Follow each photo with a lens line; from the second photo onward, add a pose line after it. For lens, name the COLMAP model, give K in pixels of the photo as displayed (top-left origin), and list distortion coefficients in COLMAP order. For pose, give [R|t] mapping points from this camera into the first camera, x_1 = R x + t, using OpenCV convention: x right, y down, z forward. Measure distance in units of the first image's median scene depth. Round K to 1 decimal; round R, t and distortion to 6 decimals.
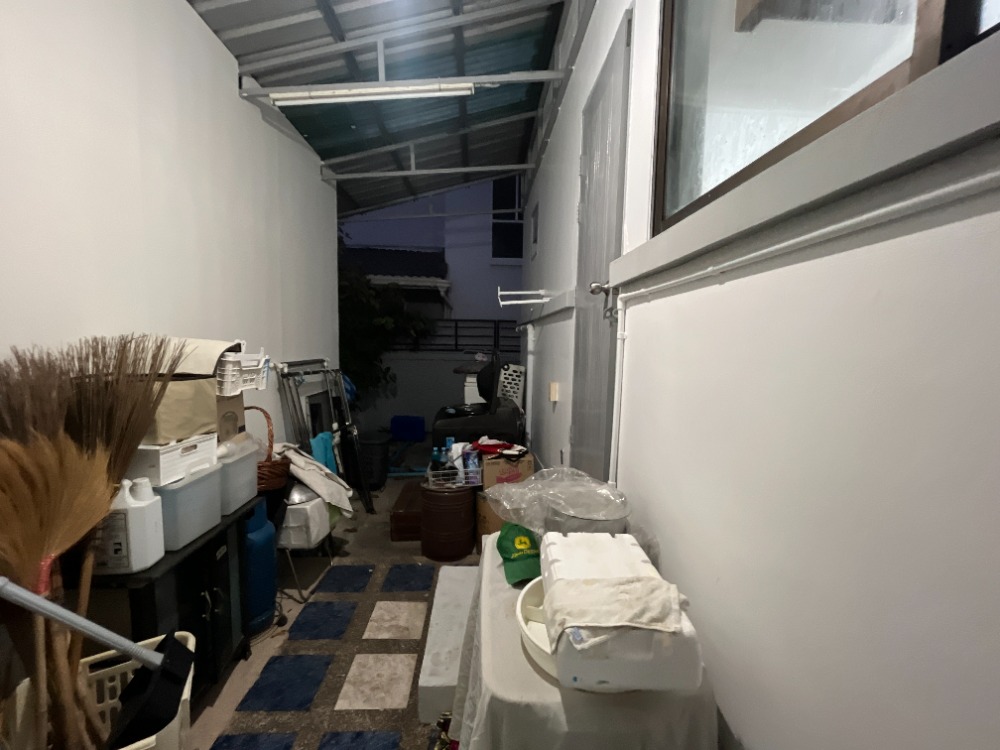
lens RADIAL K [[402.5, 0, 493.1], [0, 402.5, 377.0], [0, 0, 1]] dist [-0.000911, 0.000108]
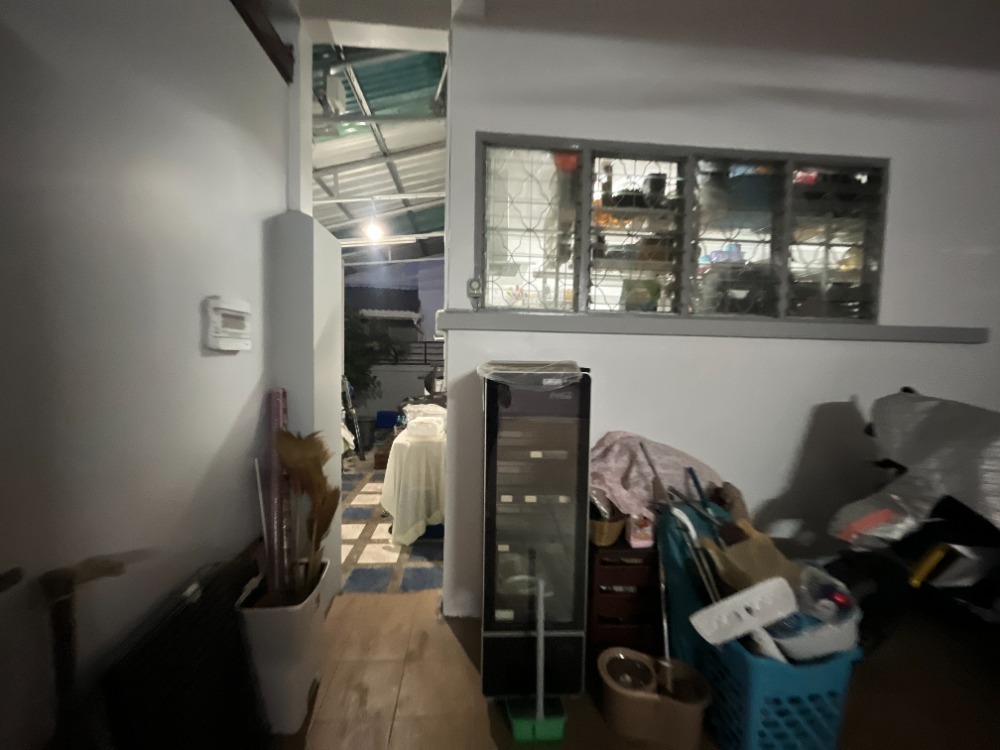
lens RADIAL K [[402.5, 0, 493.1], [0, 402.5, 377.0], [0, 0, 1]] dist [-0.000911, 0.000108]
pose [[0.999697, 0.000000, 0.024631, 0.108877], [0.000754, 0.999531, -0.030600, 0.020942], [-0.024619, 0.030609, 0.999228, -0.390439]]
